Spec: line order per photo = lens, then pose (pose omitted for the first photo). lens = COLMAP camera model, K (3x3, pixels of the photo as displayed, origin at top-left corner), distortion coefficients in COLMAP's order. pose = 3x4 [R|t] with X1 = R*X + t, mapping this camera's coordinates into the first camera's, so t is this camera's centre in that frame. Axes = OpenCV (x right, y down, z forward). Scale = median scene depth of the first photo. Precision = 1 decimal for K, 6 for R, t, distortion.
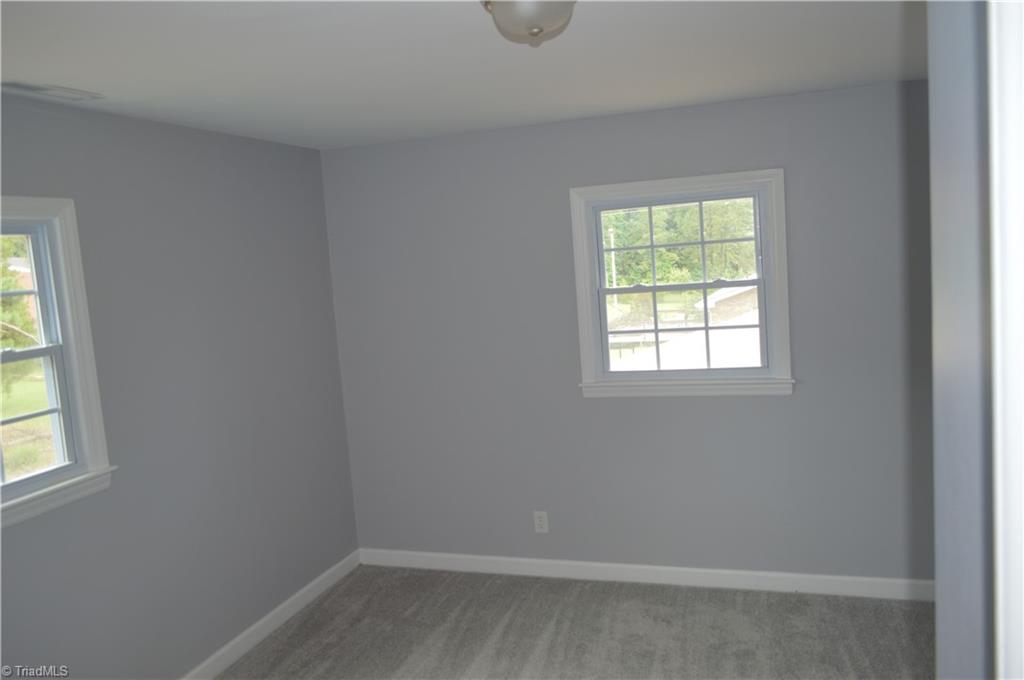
lens RADIAL K [[801.3, 0, 518.1], [0, 801.3, 341.2], [0, 0, 1]] dist [-0.024627, 0.009707]
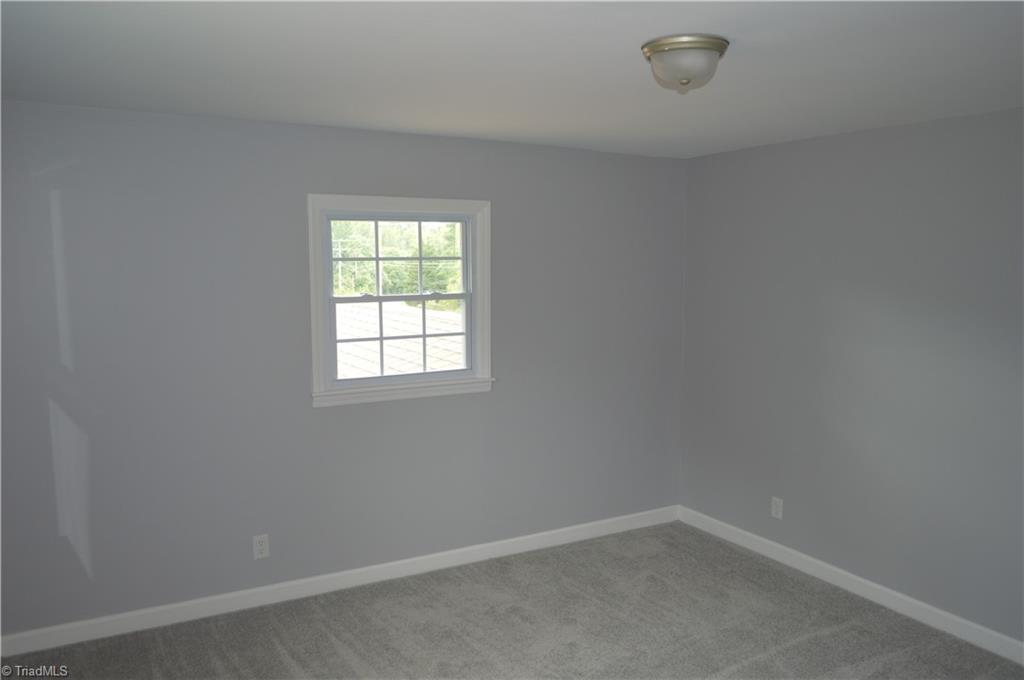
lens RADIAL K [[801.3, 0, 497.0], [0, 801.3, 341.5], [0, 0, 1]] dist [-0.024627, 0.009707]
pose [[0.664039, -0.003099, 0.747692, -0.515175], [0.030368, 0.999278, -0.022828, 0.019386], [-0.747081, 0.037864, 0.663653, 0.185779]]
